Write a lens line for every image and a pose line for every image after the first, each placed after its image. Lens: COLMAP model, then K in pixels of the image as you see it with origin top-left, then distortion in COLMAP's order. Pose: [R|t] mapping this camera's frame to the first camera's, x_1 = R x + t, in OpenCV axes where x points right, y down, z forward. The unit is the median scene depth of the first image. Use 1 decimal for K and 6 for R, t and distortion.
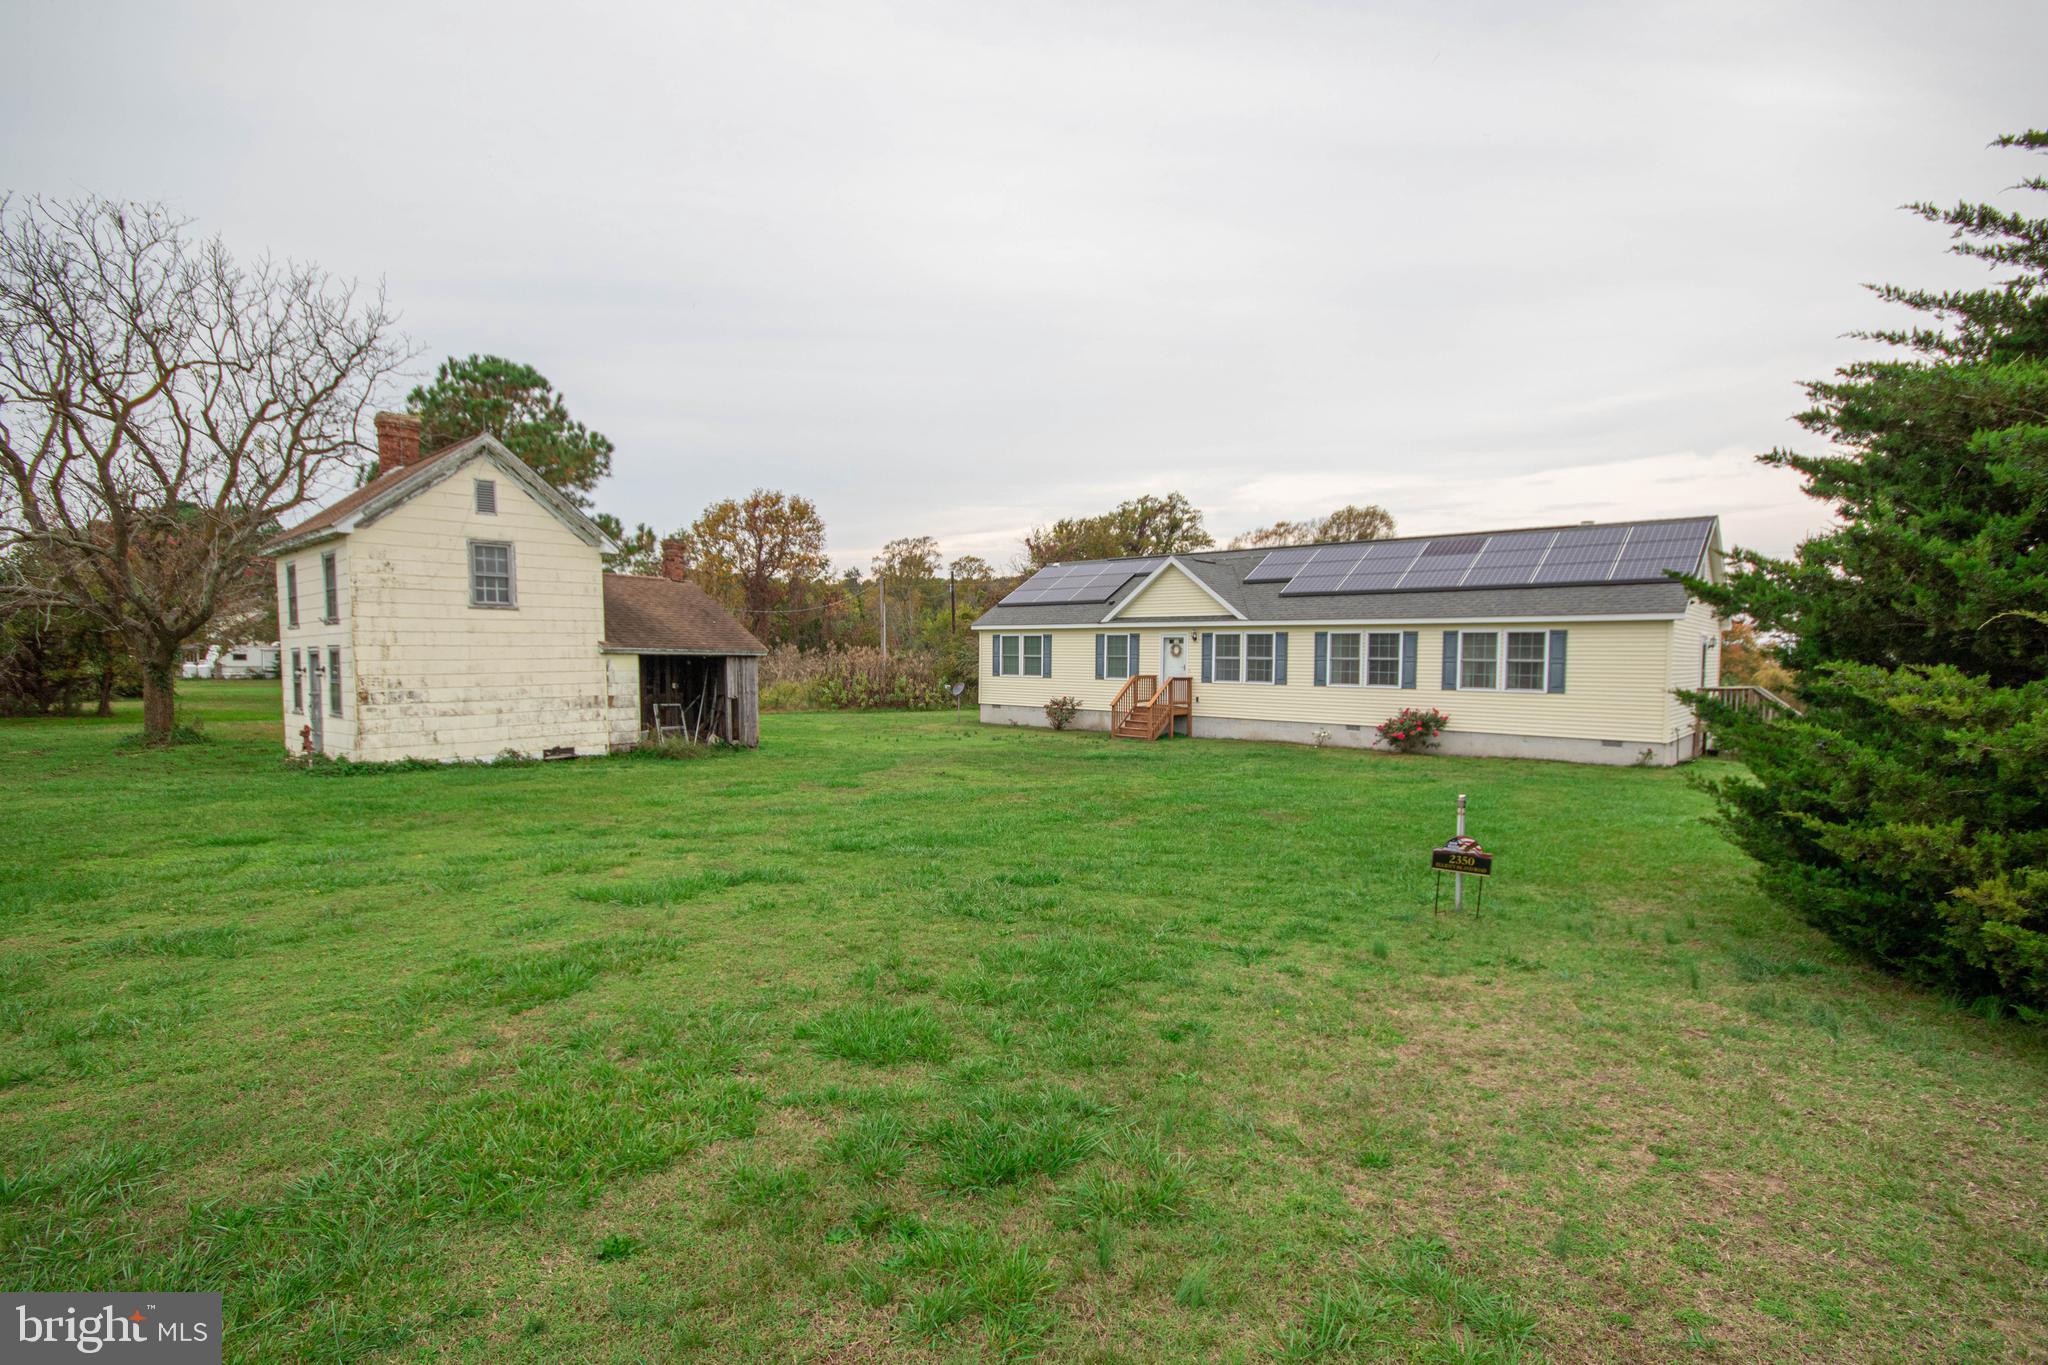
lens RADIAL K [[962.2, 0, 1029.9], [0, 962.2, 704.3], [0, 0, 1]] dist [-0.001620, 0.000143]
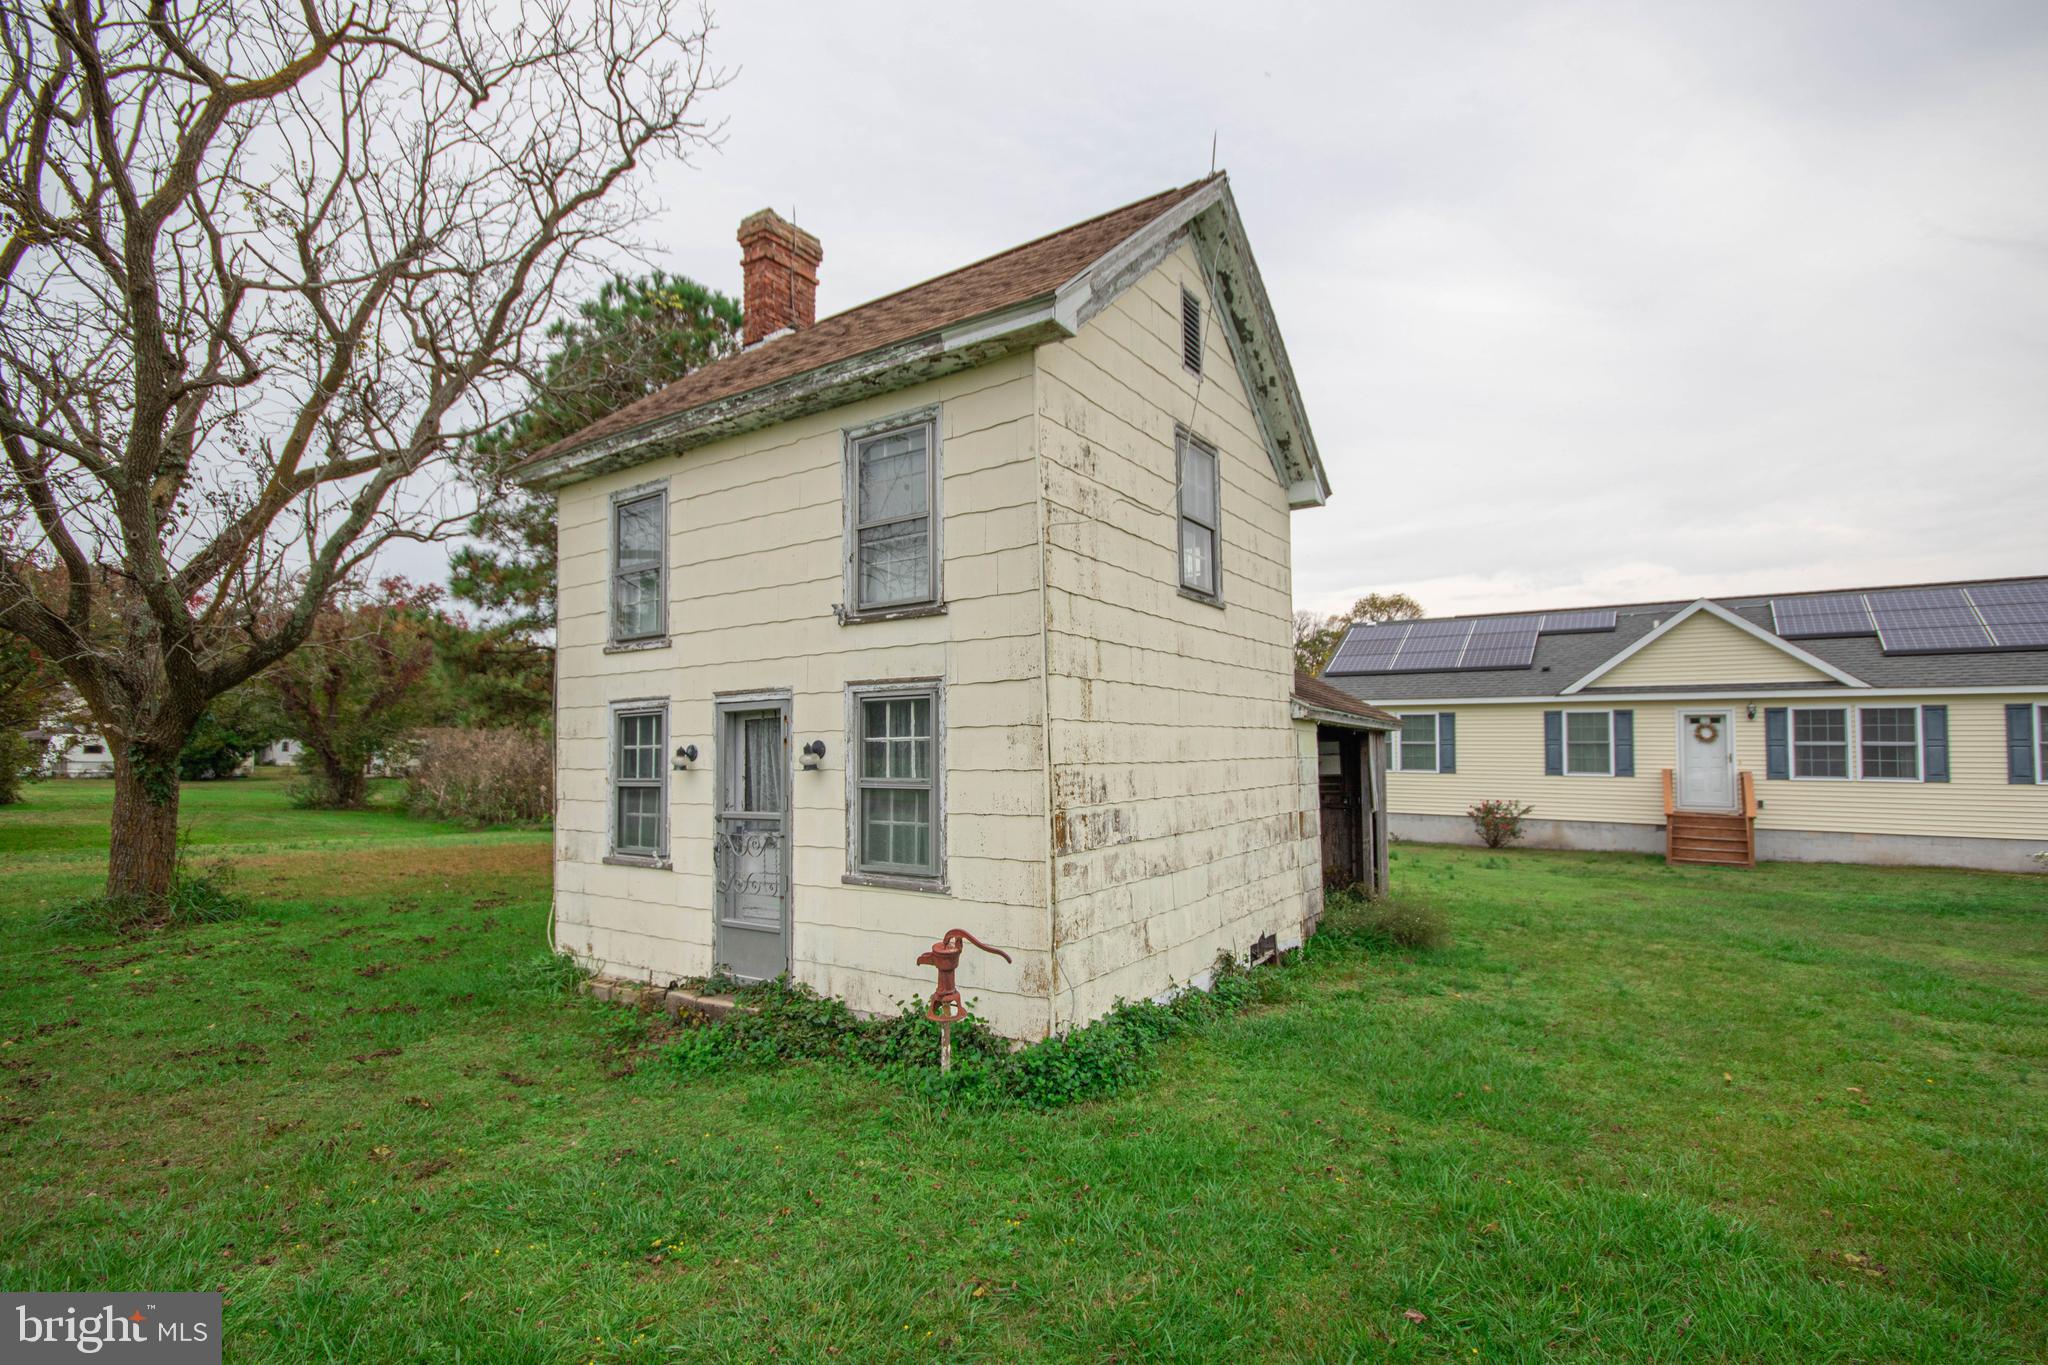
lens RADIAL K [[946.9, 0, 1028.2], [0, 946.9, 705.2], [0, 0, 1]] dist [0.020484, -0.018161]
pose [[0.992857, 0.006782, 0.119118, -0.442933], [0.005226, 0.994953, -0.100205, -0.010722], [-0.119196, 0.100112, 0.987811, 0.403948]]
